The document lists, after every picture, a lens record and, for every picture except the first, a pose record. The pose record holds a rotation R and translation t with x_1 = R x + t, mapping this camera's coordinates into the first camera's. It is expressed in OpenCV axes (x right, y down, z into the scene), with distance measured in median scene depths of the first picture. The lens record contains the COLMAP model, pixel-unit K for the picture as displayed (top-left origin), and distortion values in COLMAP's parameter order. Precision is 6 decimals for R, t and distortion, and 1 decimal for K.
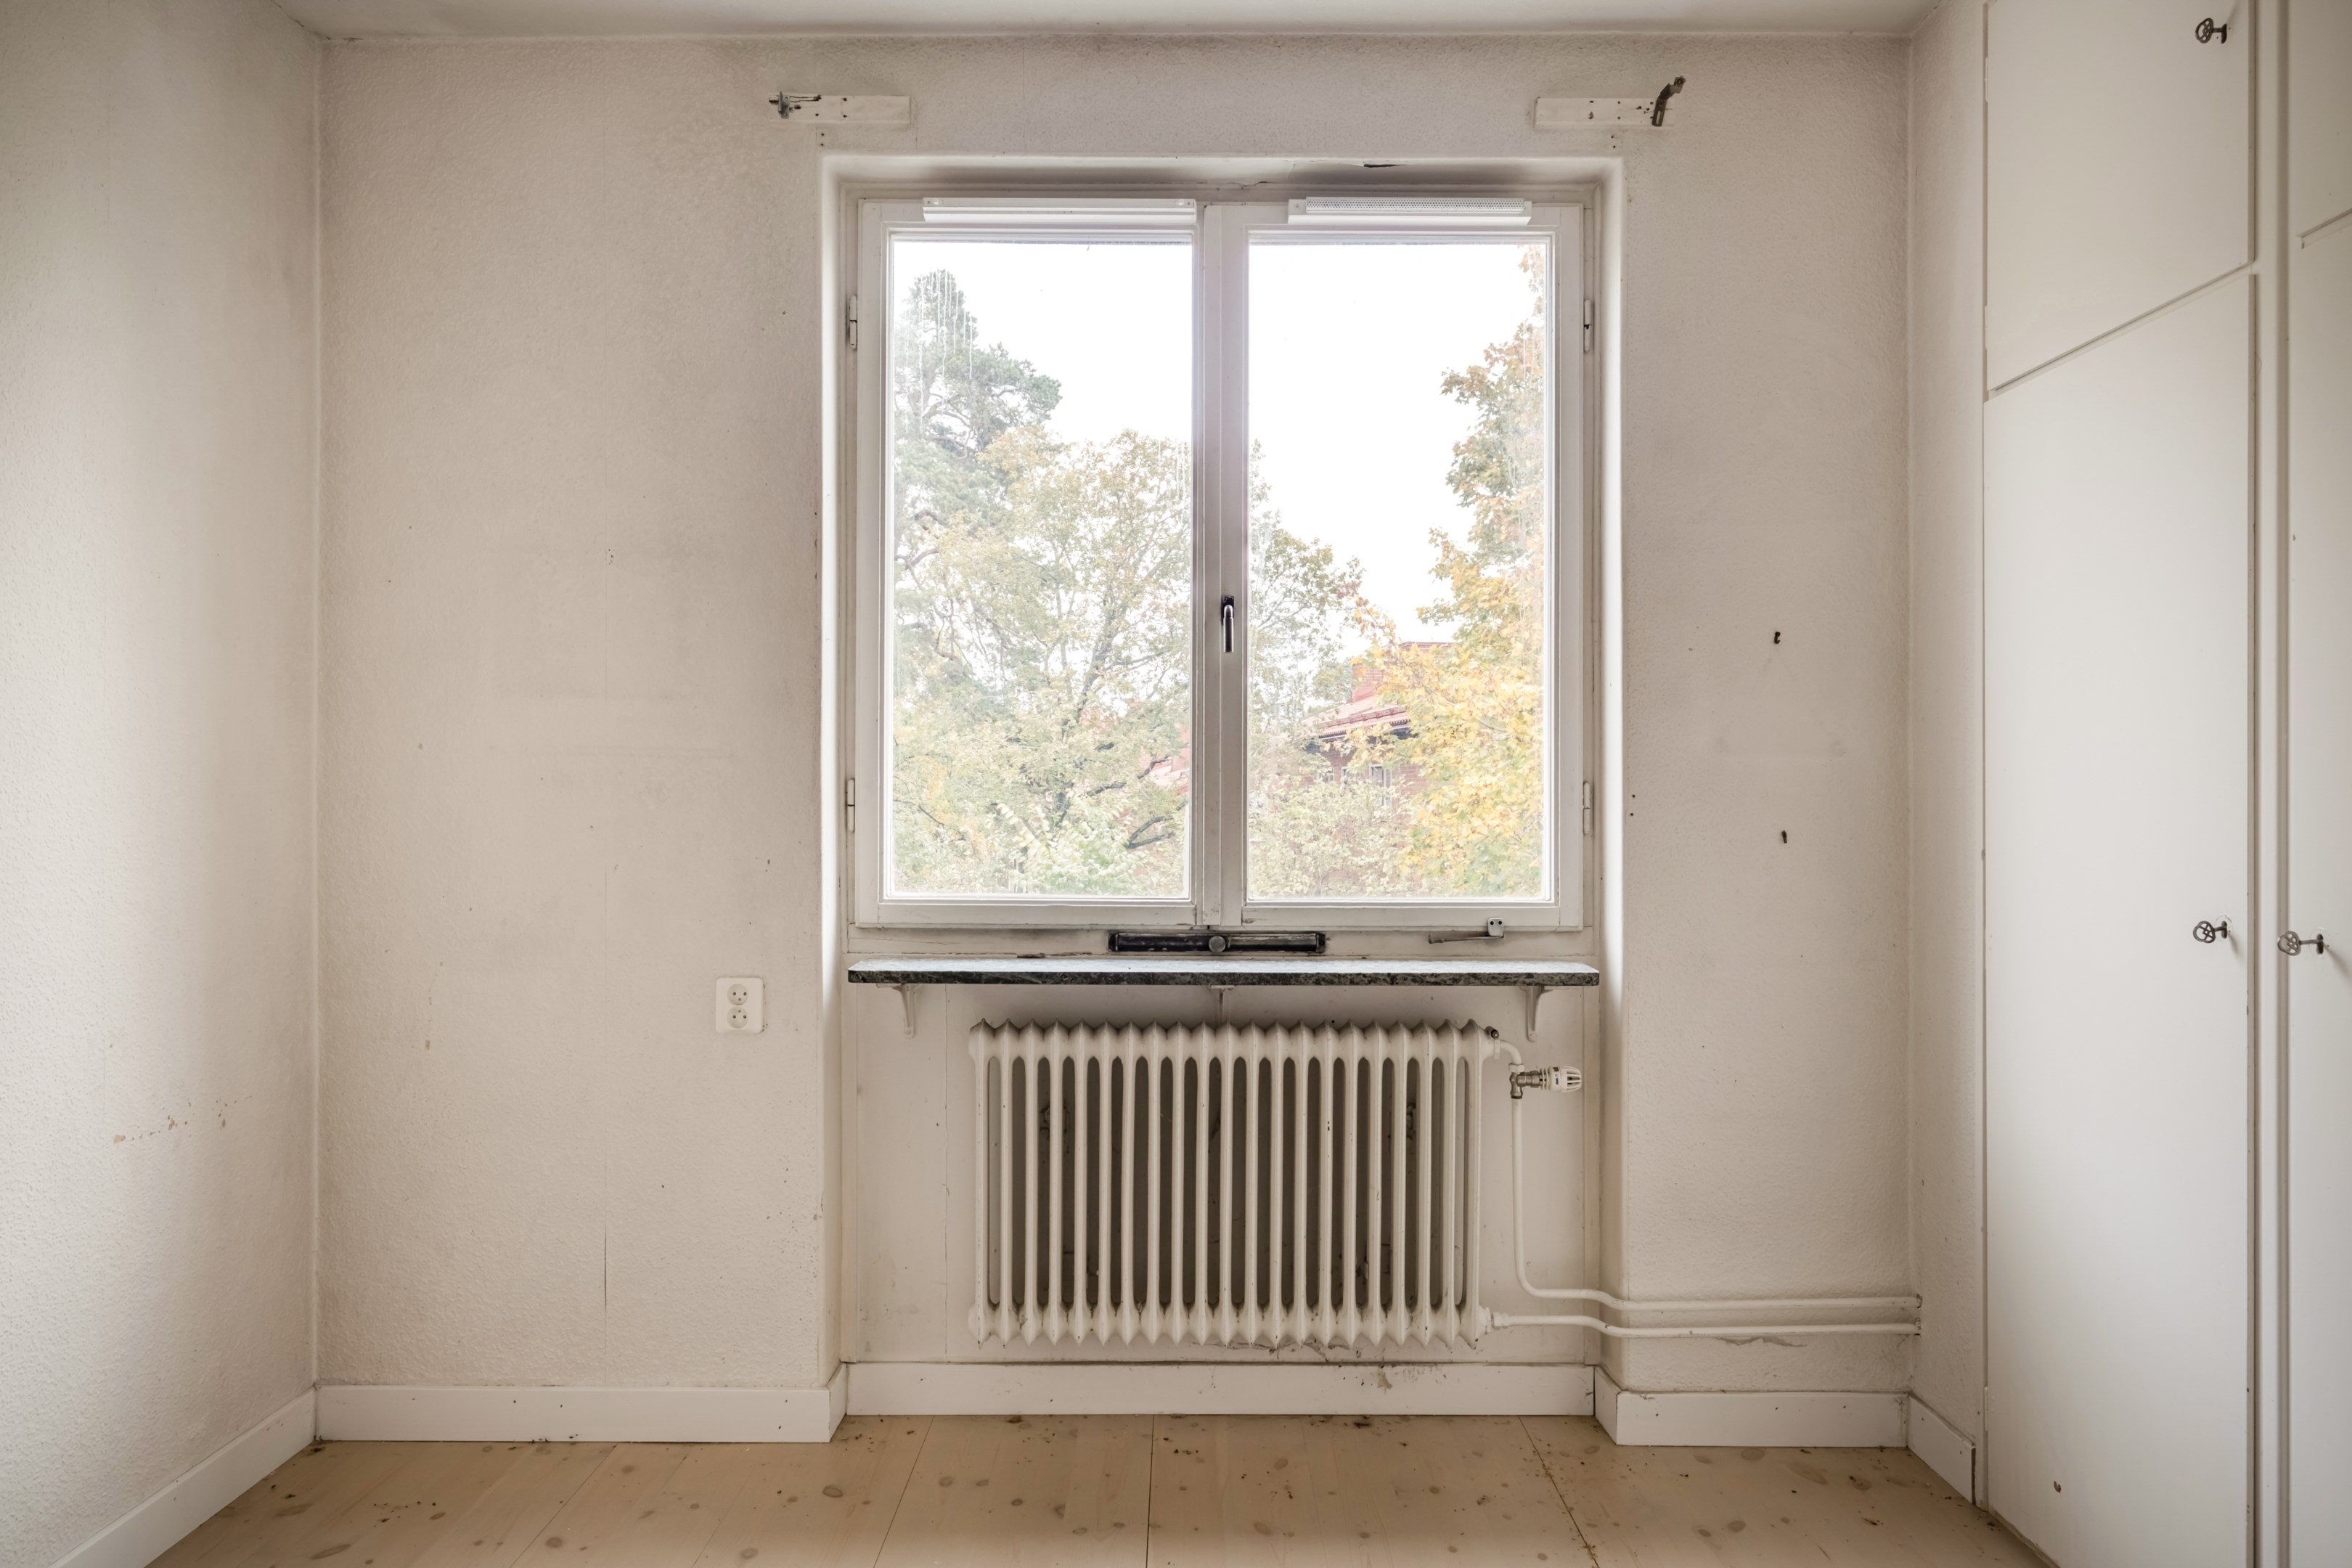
lens RADIAL K [[1571.6, 0, 1193.1], [0, 1571.6, 791.6], [0, 0, 1]] dist [-0.004386, 0.003300]
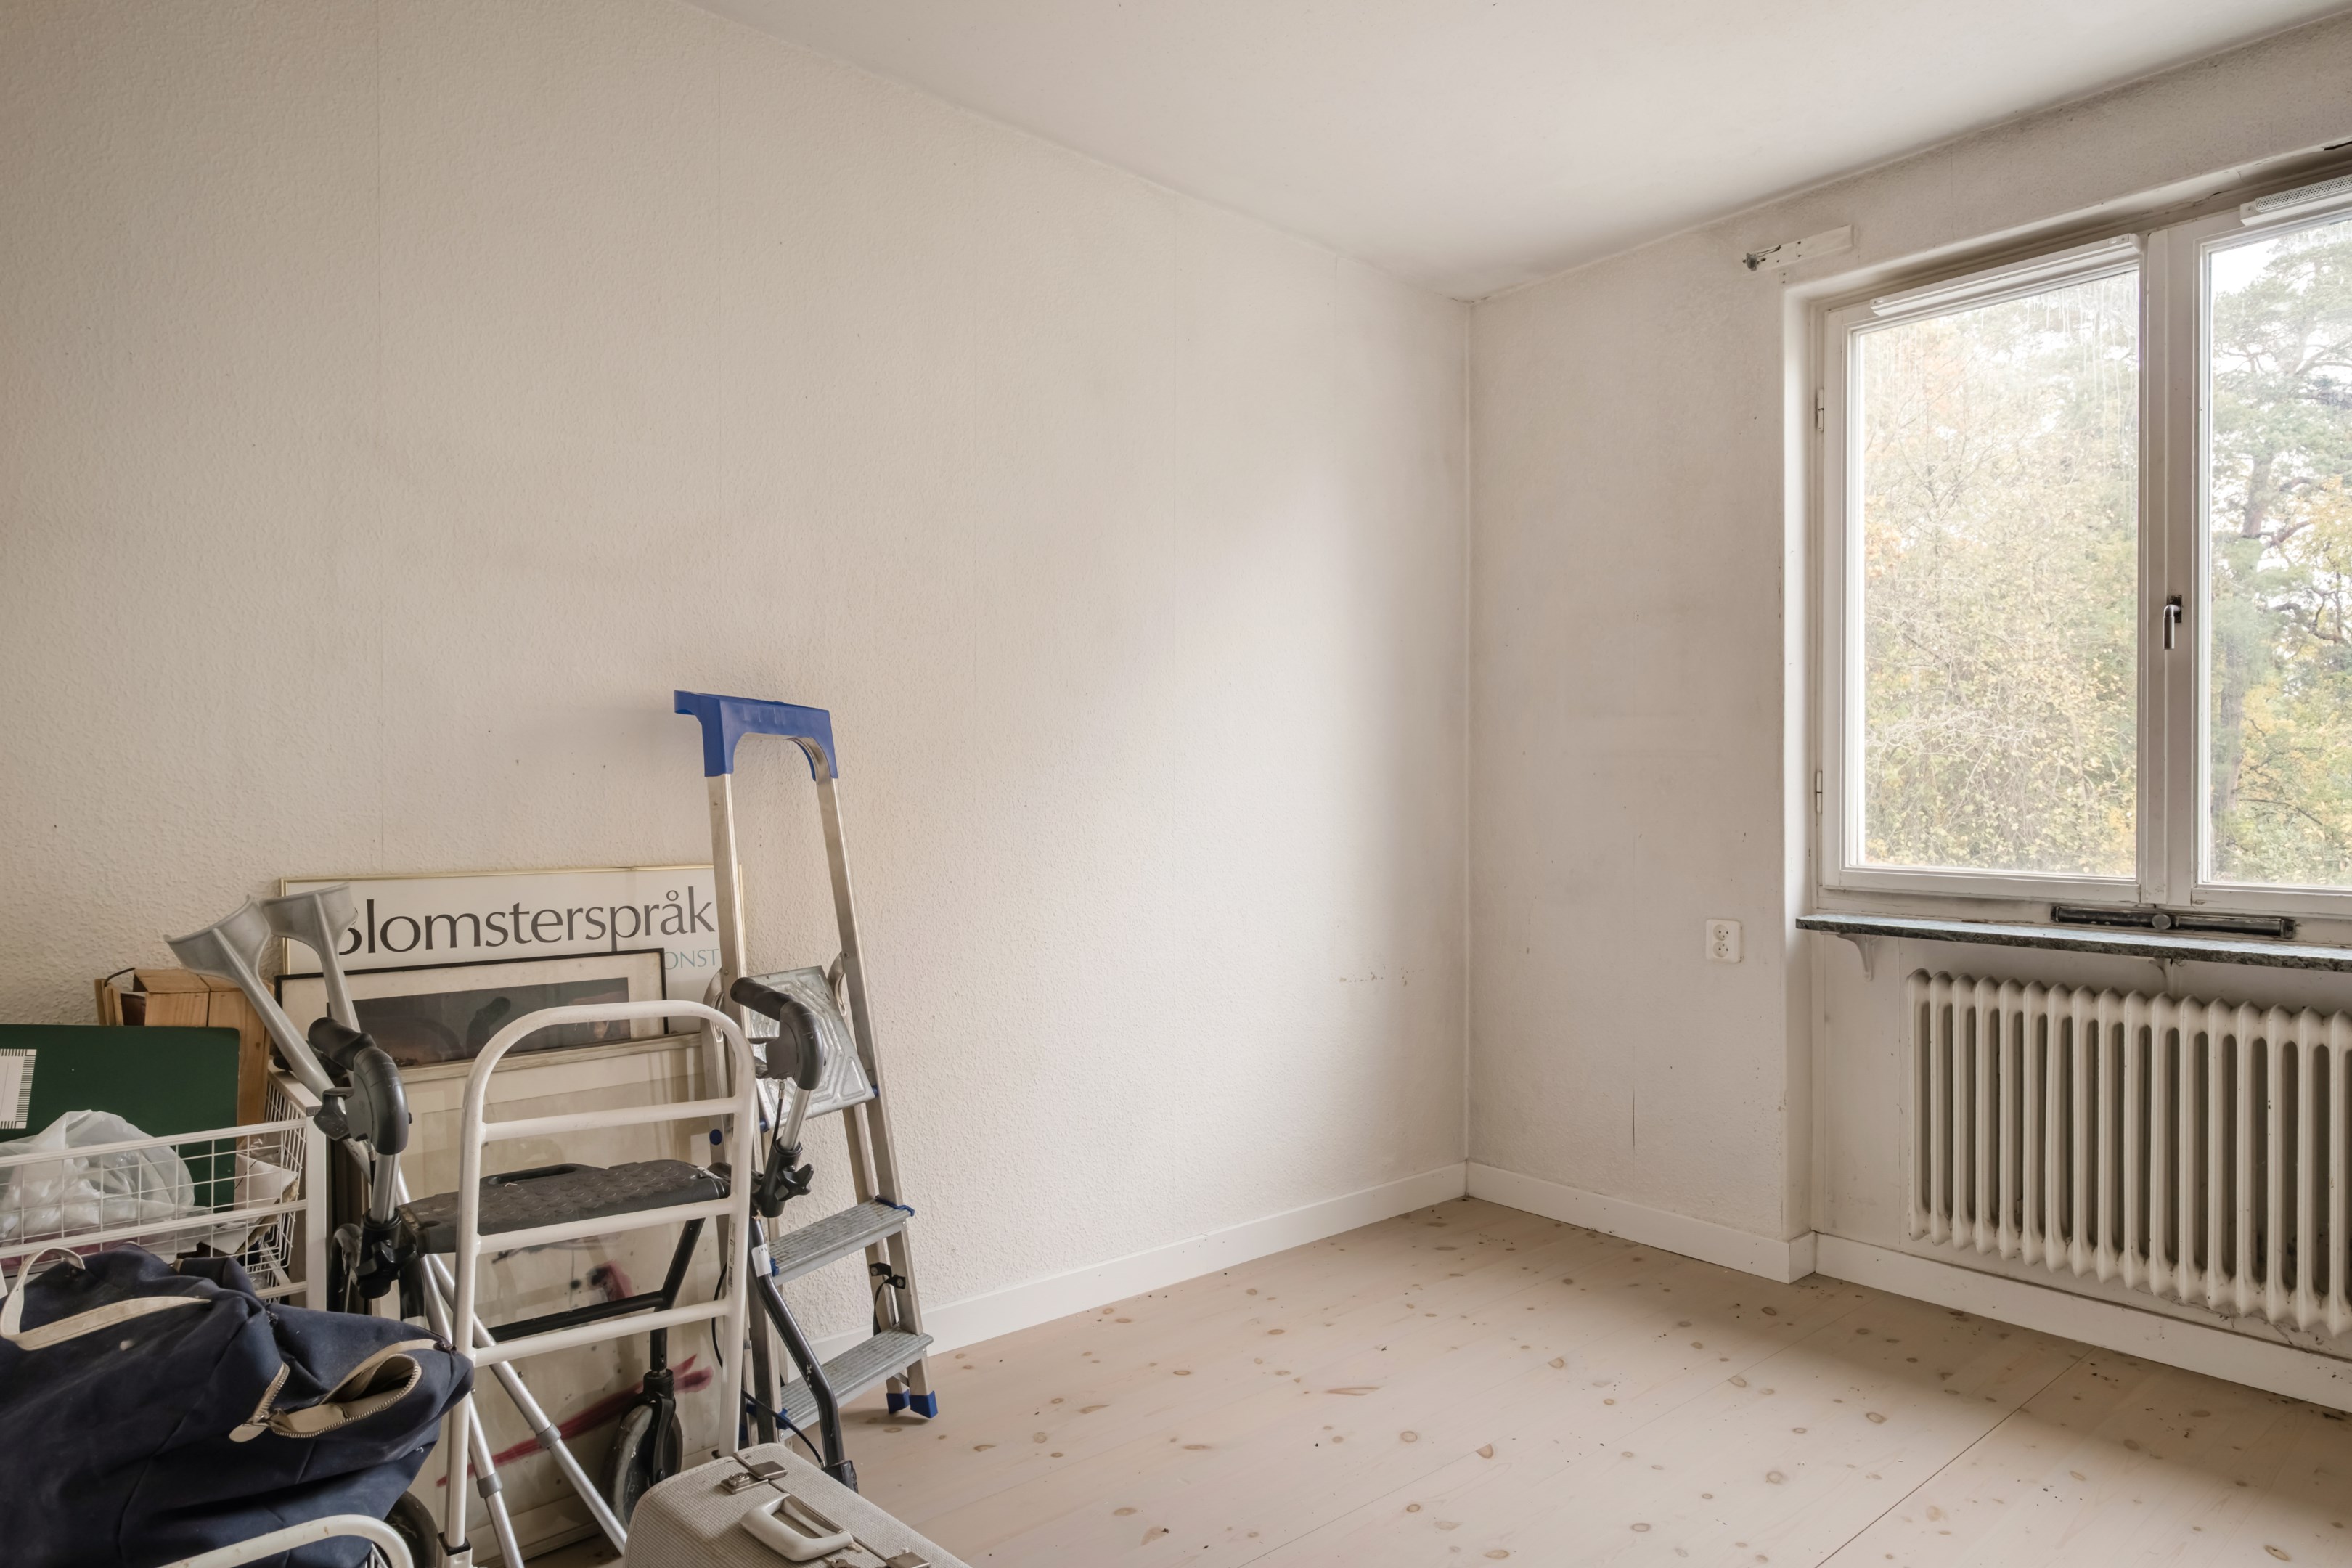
lens RADIAL K [[1418.4, 0, 1176.5], [0, 1418.4, 792.2], [0, 0, 1]] dist [0.001372, -0.001494]
pose [[0.649249, -0.000569, -0.760576, 0.321470], [0.000300, 1.000000, -0.000493, 0.009363], [0.760576, 0.000092, 0.649249, -0.138745]]
